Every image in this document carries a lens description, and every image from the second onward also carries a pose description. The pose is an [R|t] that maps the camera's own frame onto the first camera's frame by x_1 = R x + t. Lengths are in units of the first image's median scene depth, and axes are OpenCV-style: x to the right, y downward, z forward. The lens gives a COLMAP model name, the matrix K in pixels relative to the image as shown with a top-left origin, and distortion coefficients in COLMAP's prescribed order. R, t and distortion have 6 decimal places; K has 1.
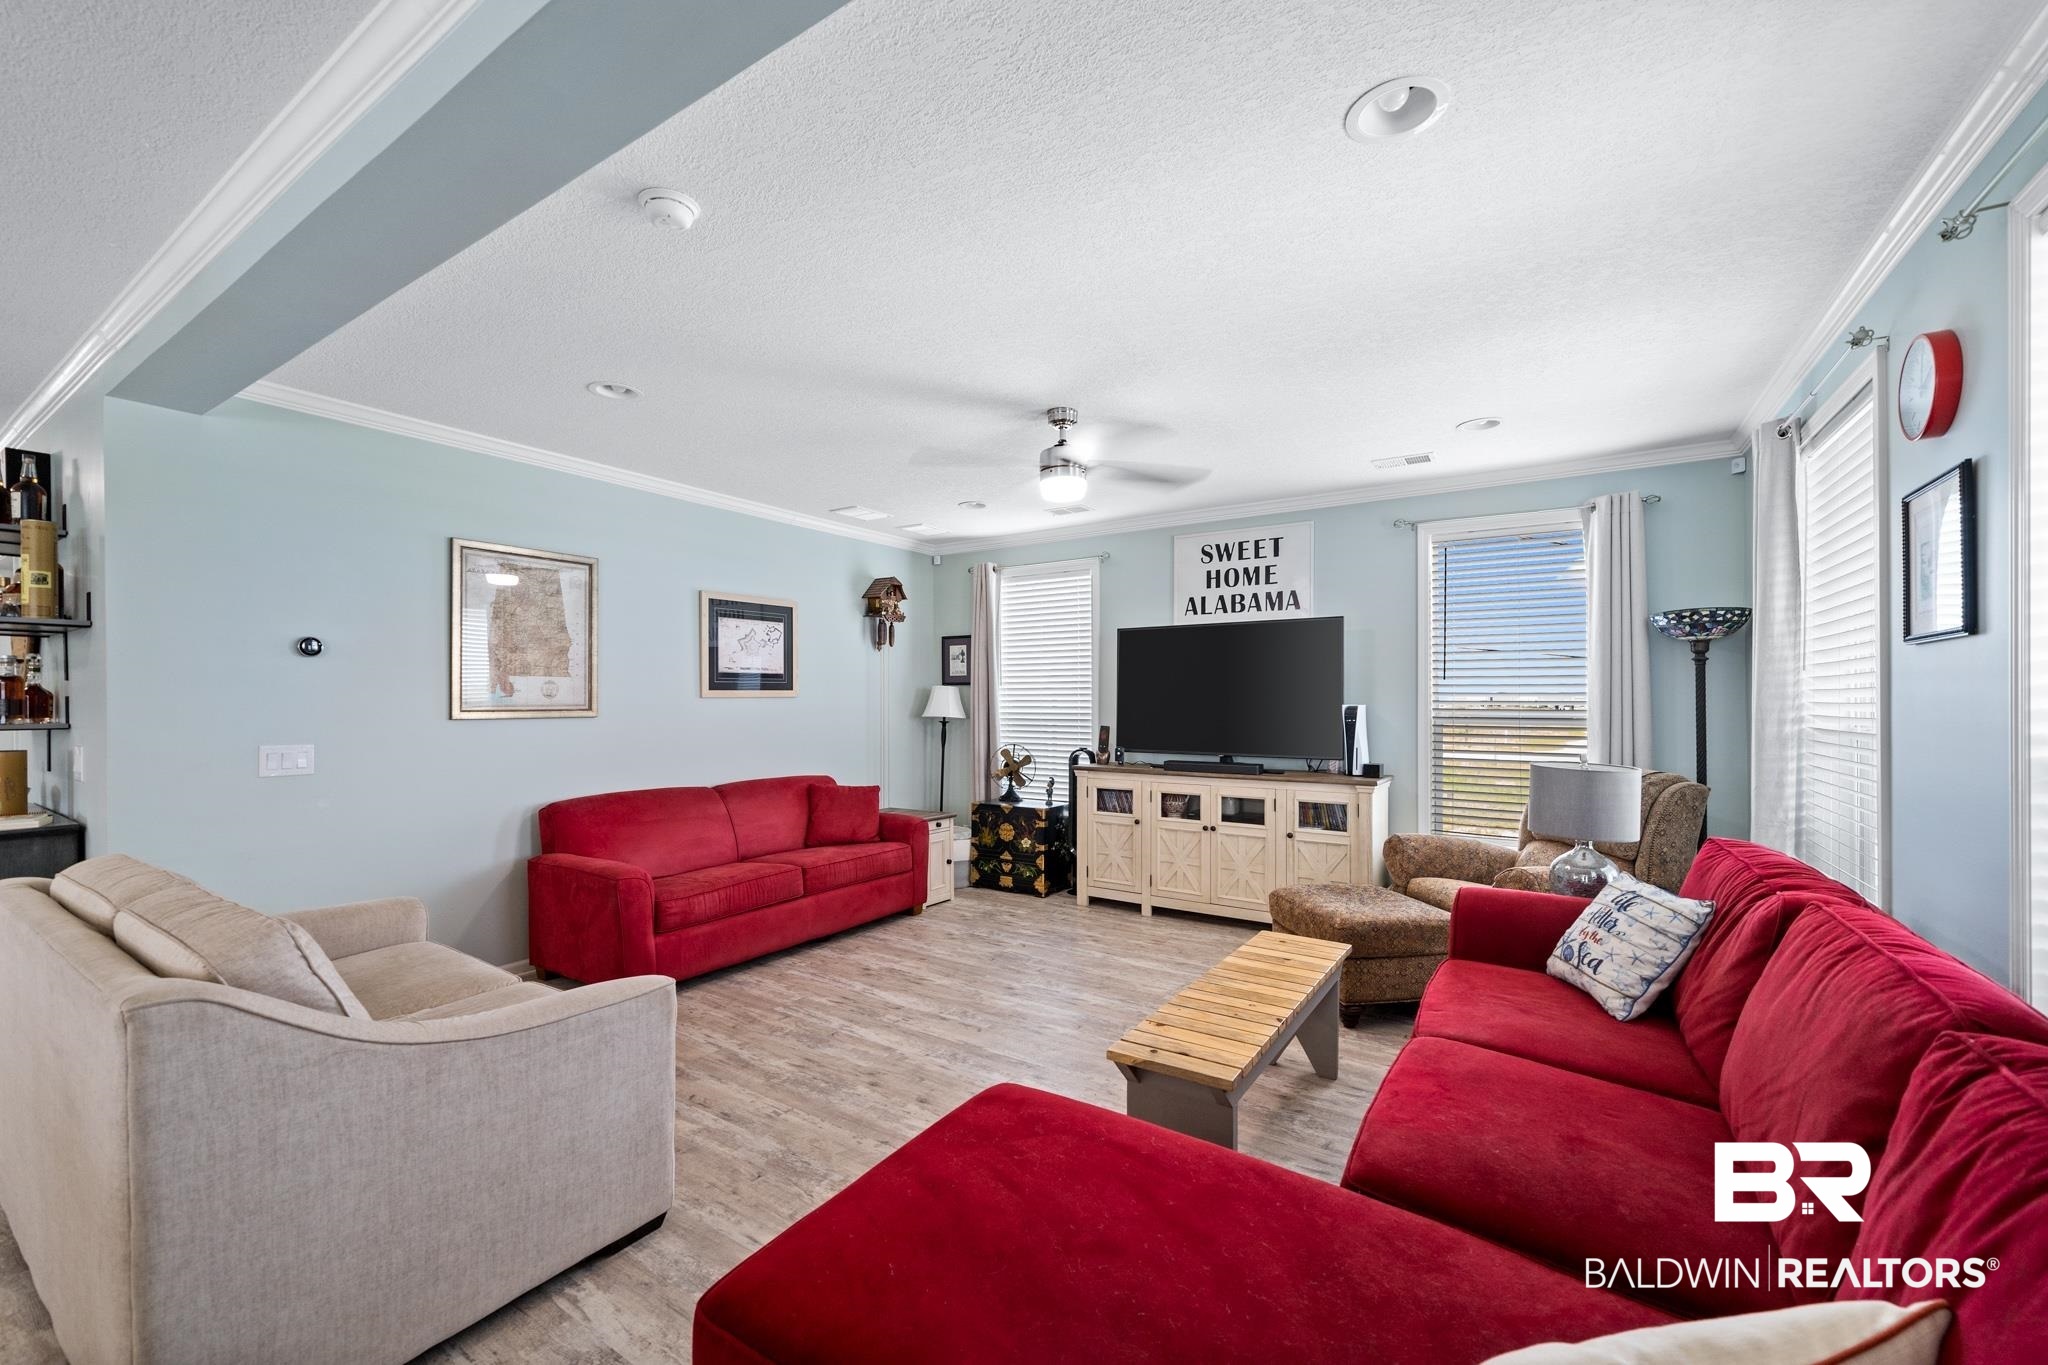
lens RADIAL K [[816.2, 0, 1012.8], [0, 816.2, 696.3], [0, 0, 1]] dist [-0.001833, 0.000206]
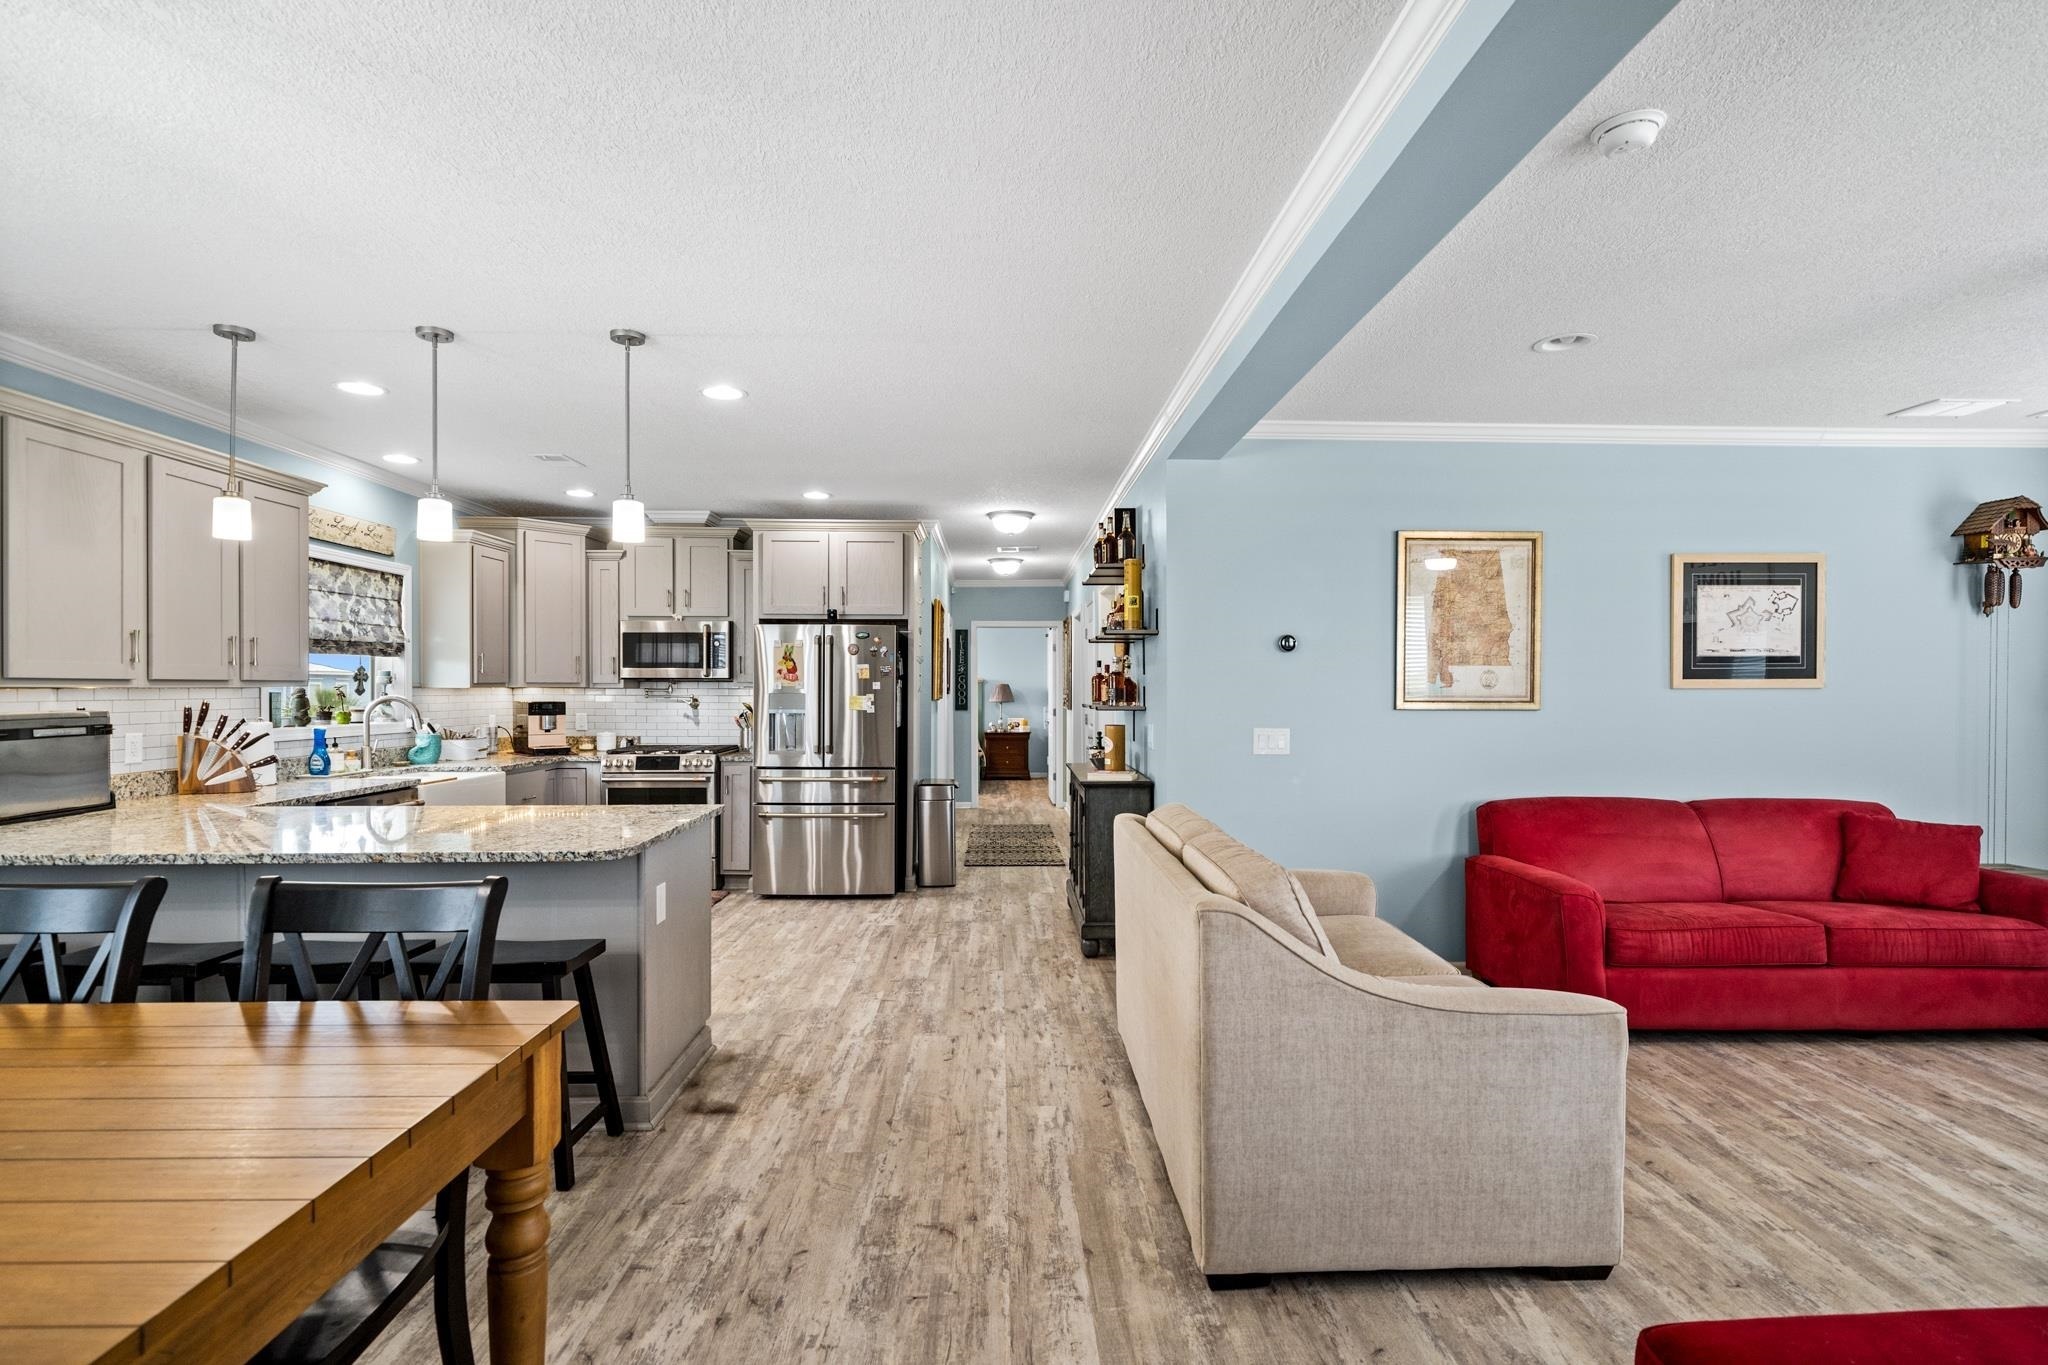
lens RADIAL K [[963.6, 0, 1034.3], [0, 963.6, 700.9], [0, 0, 1]] dist [-0.000911, 0.001549]
pose [[0.577864, 0.013272, -0.816025, 0.029347], [-0.001279, 0.999881, 0.015357, 0.000007], [0.816132, -0.007831, 0.577812, -0.057406]]
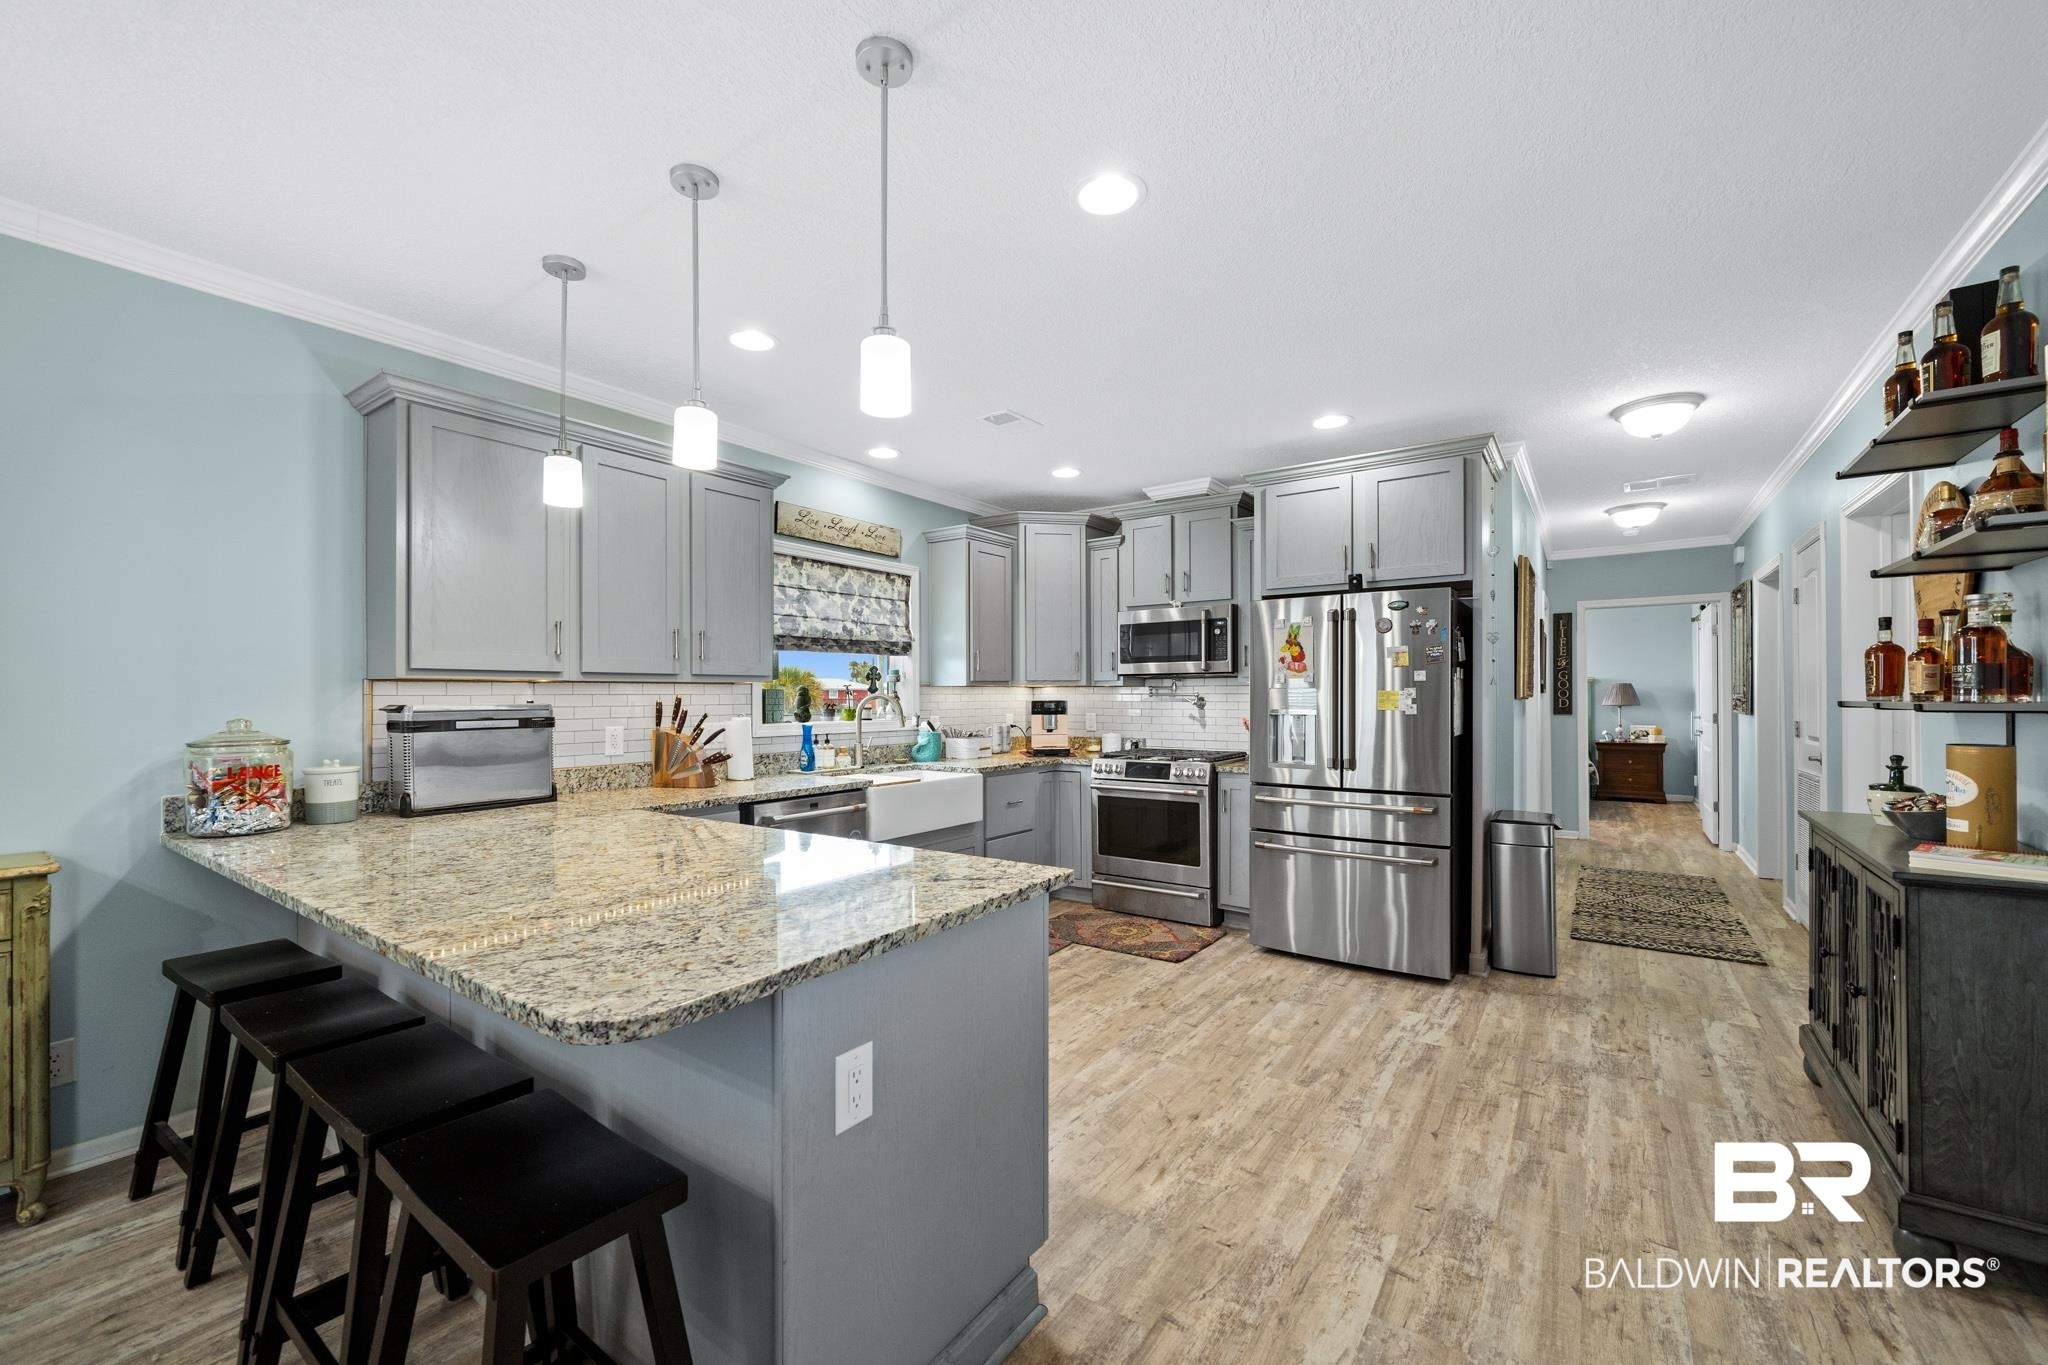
lens RADIAL K [[816.2, 0, 1017.5], [0, 816.2, 696.6], [0, 0, 1]] dist [-0.001833, 0.000206]
pose [[-0.046326, 0.002404, -0.998924, -0.448131], [0.006244, 0.999978, 0.002117, 0.018035], [0.998907, -0.006139, -0.046340, 0.222858]]
